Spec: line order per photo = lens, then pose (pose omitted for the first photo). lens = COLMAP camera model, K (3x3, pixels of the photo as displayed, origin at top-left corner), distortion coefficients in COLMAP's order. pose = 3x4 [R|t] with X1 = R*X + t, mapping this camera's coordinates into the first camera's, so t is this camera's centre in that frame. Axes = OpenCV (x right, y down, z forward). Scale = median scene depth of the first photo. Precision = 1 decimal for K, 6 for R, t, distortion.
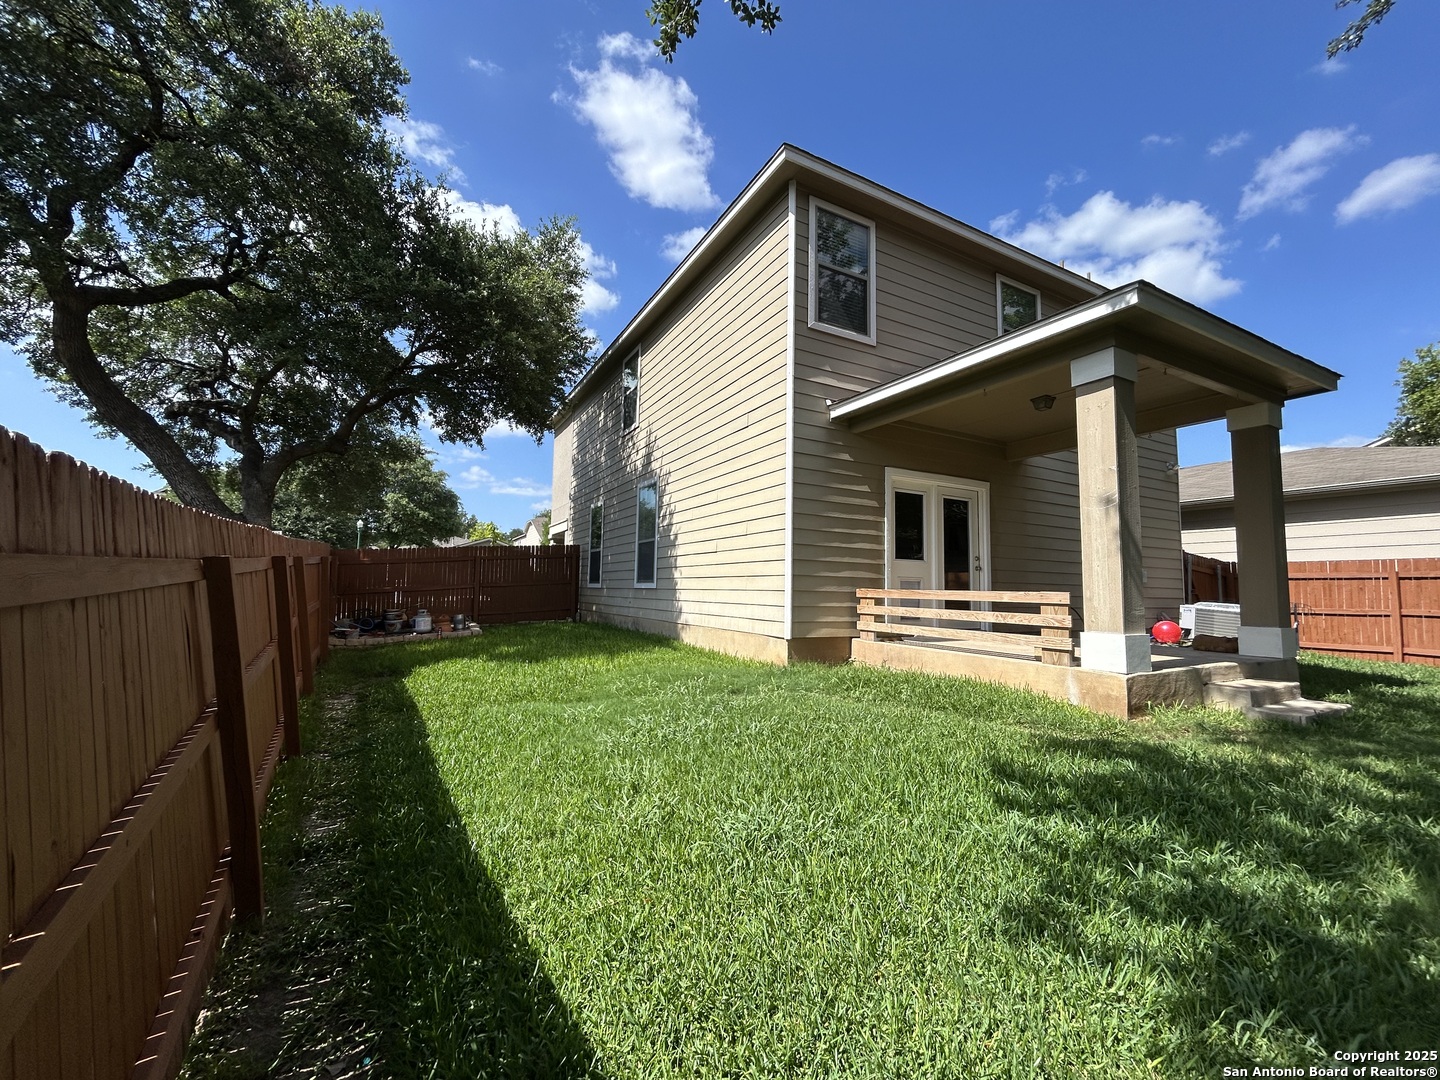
lens RADIAL K [[581.9, 0, 718.2], [0, 581.9, 540.4], [0, 0, 1]] dist [-0.002482, 0.000935]
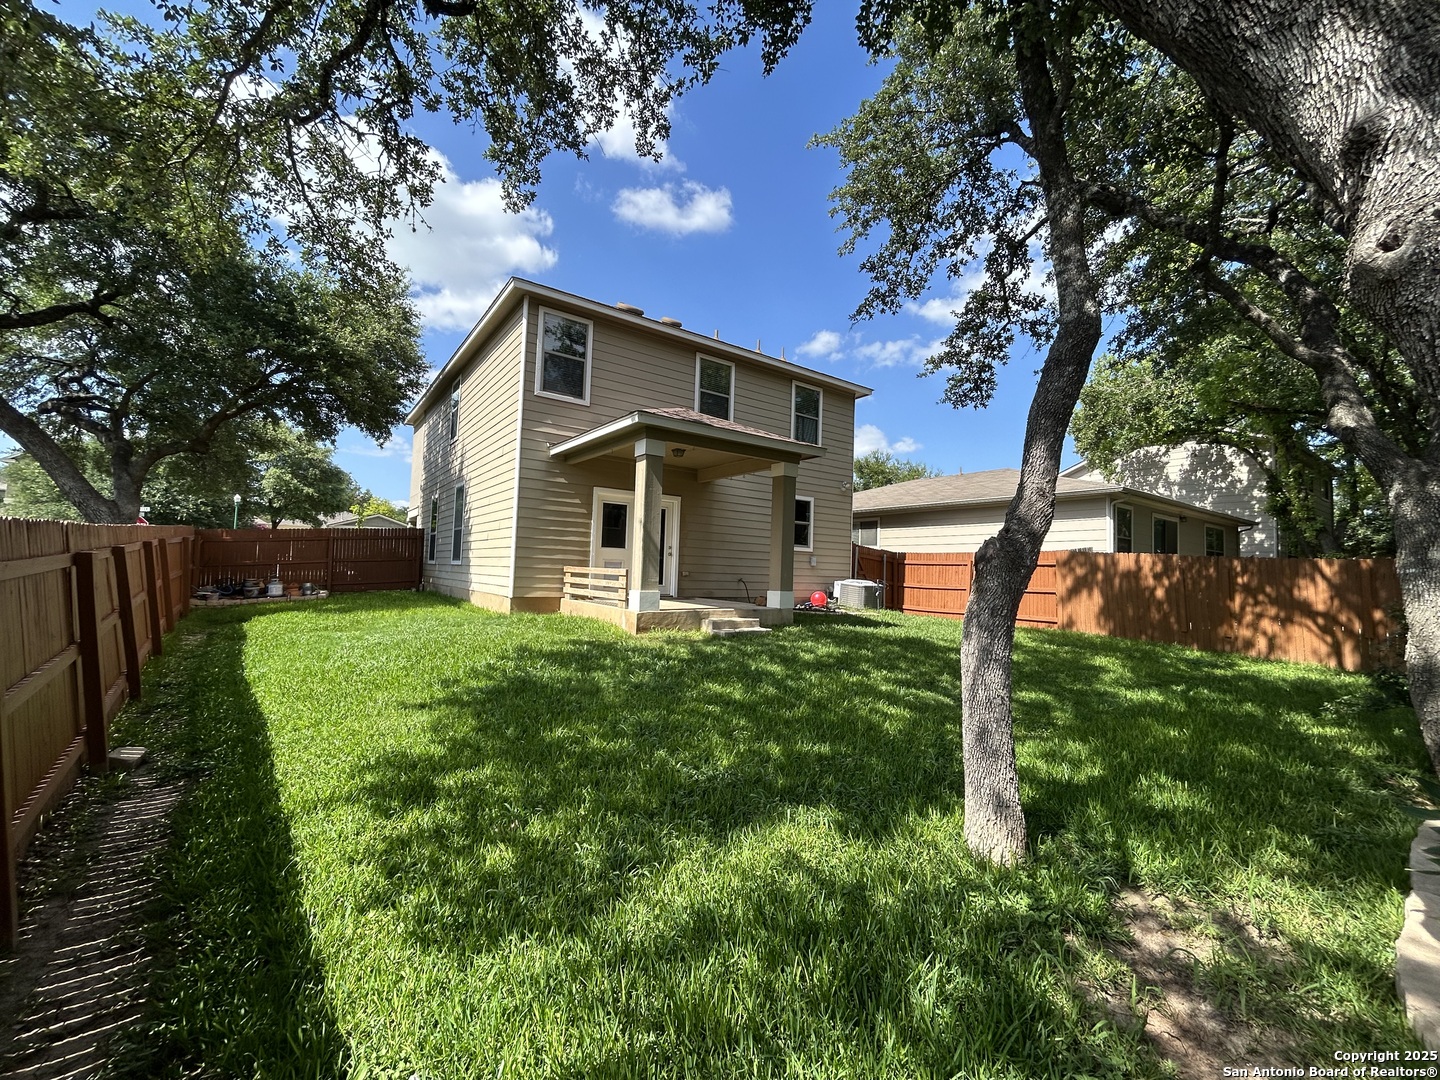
lens RADIAL K [[581.9, 0, 718.2], [0, 581.9, 540.4], [0, 0, 1]] dist [-0.002482, 0.000935]
pose [[0.991406, 0.020717, 0.129169, 0.382197], [-0.025018, 0.999182, 0.031765, -0.038974], [-0.128405, -0.034723, 0.991114, -0.505107]]
